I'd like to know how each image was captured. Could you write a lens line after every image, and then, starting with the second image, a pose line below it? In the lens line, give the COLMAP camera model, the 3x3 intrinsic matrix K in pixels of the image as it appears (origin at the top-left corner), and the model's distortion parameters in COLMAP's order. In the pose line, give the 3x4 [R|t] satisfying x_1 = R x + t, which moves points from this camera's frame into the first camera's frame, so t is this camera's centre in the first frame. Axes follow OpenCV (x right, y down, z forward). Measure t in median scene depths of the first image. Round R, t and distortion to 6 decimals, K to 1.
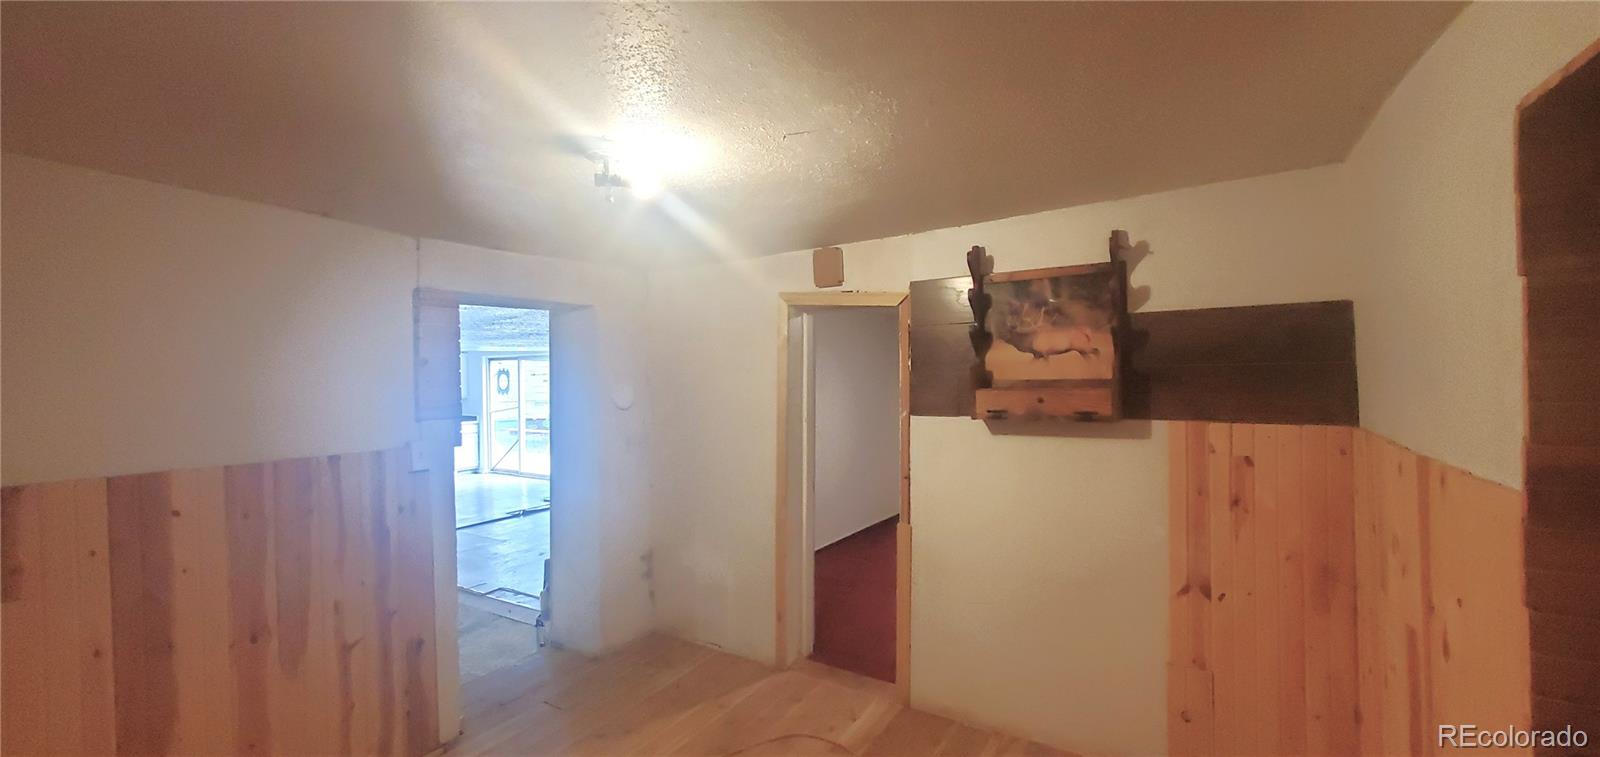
lens RADIAL K [[635.5, 0, 803.4], [0, 635.5, 378.5], [0, 0, 1]] dist [0.000460, 0.000085]
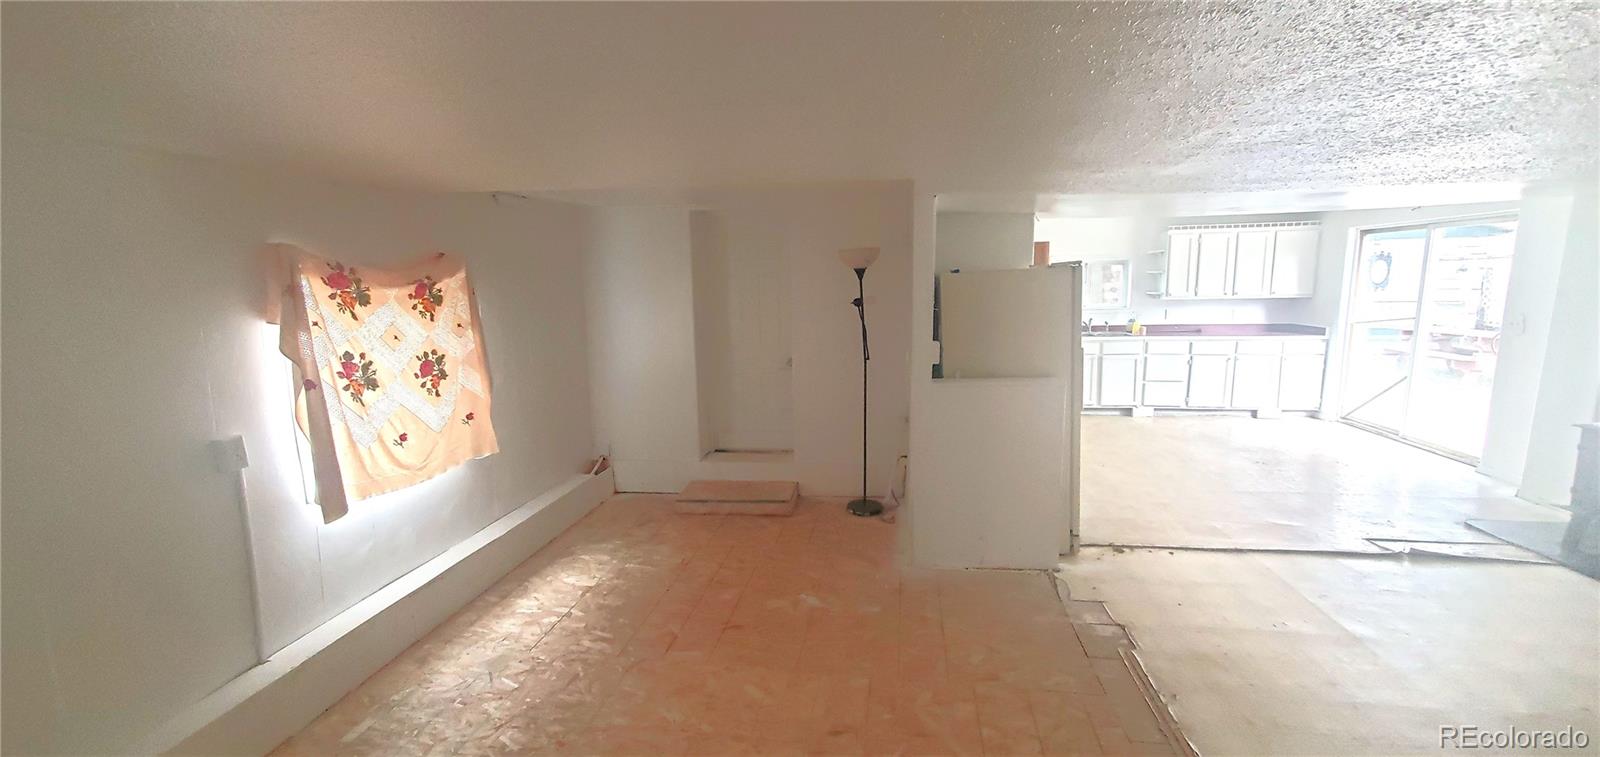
lens RADIAL K [[635.5, 0, 803.4], [0, 635.5, 378.5], [0, 0, 1]] dist [0.000460, 0.000085]
pose [[0.395350, 0.143875, -0.907193, -0.148083], [0.011237, 0.986825, 0.161401, 0.002262], [0.918462, -0.074004, 0.388524, 0.291620]]
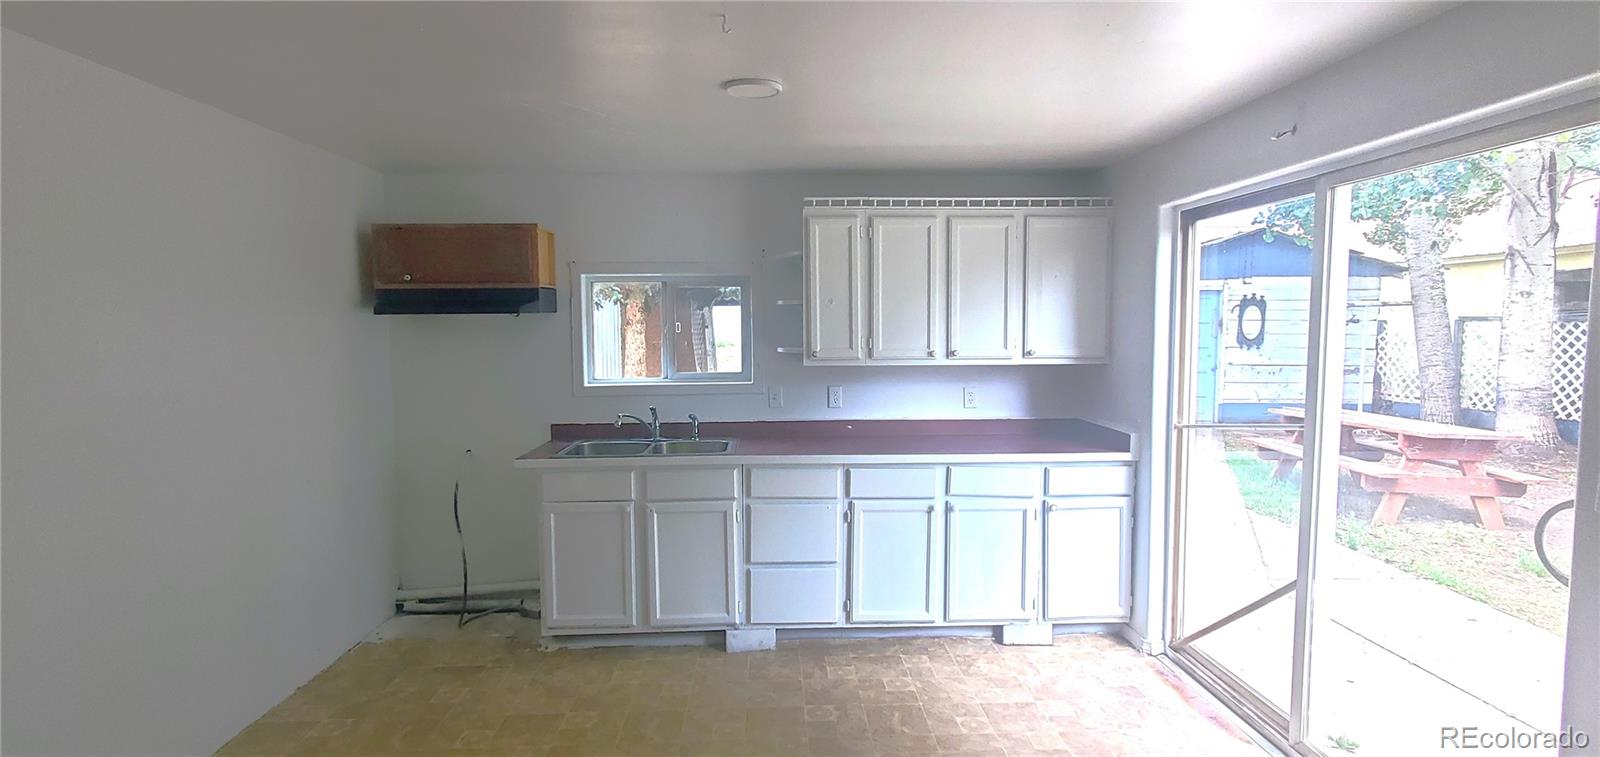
lens RADIAL K [[797.1, 0, 800.0], [0, 797.1, 378.5], [0, 0, 1]] dist [-0.003500, -0.000189]
pose [[0.572306, 0.063296, -0.817594, -0.319476], [-0.007596, 0.997383, 0.071897, 0.012370], [0.820005, -0.034937, 0.571289, 0.692169]]
